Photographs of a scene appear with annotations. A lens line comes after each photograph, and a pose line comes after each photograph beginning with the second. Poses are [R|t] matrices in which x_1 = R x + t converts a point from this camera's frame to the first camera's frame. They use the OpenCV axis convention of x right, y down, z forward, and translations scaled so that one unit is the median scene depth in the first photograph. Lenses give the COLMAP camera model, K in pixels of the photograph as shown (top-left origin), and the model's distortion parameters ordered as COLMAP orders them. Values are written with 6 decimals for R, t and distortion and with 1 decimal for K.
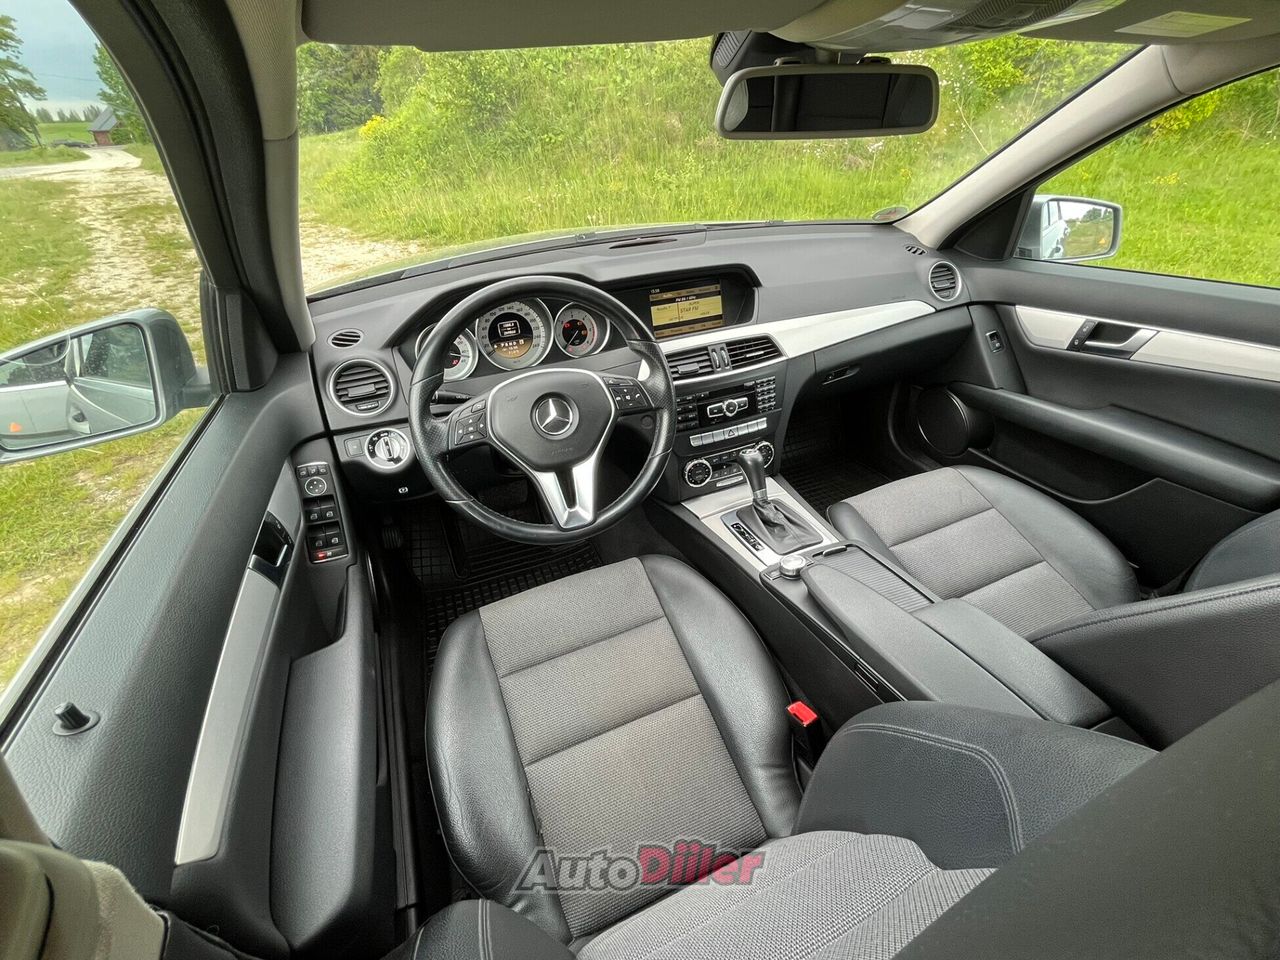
lens RADIAL K [[565.4, 0, 644.0], [0, 565.4, 472.2], [0, 0, 1]] dist [-0.003574, 0.000612]
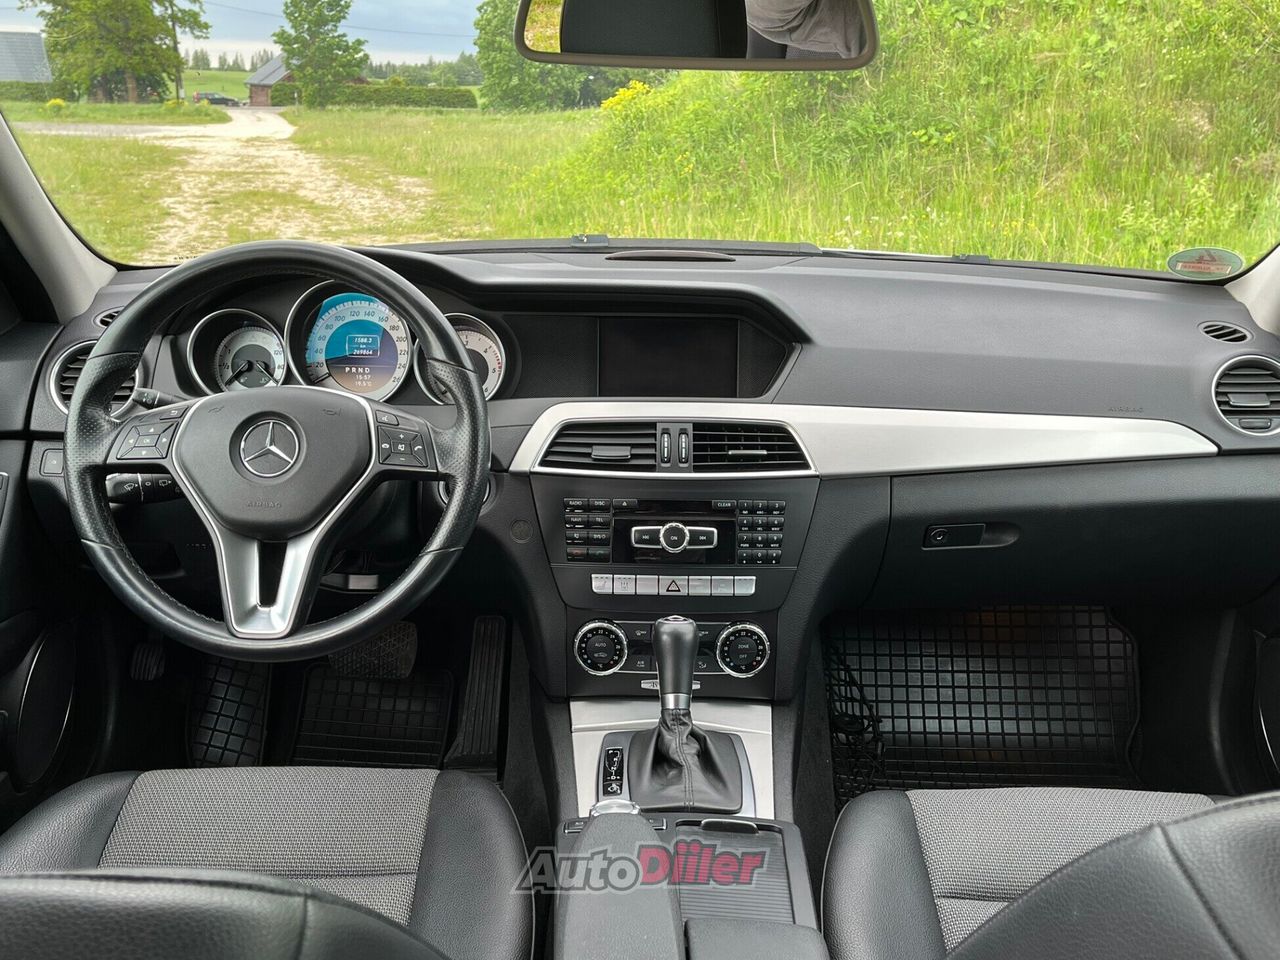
lens RADIAL K [[1217.3, 0, 637.9], [0, 1217.3, 484.0], [0, 0, 1]] dist [0.030578, 0.000000]
pose [[0.916793, 0.166365, -0.363062, 0.447280], [-0.253602, 0.944801, -0.207452, 0.072786], [0.308508, 0.282264, 0.908378, -0.062987]]
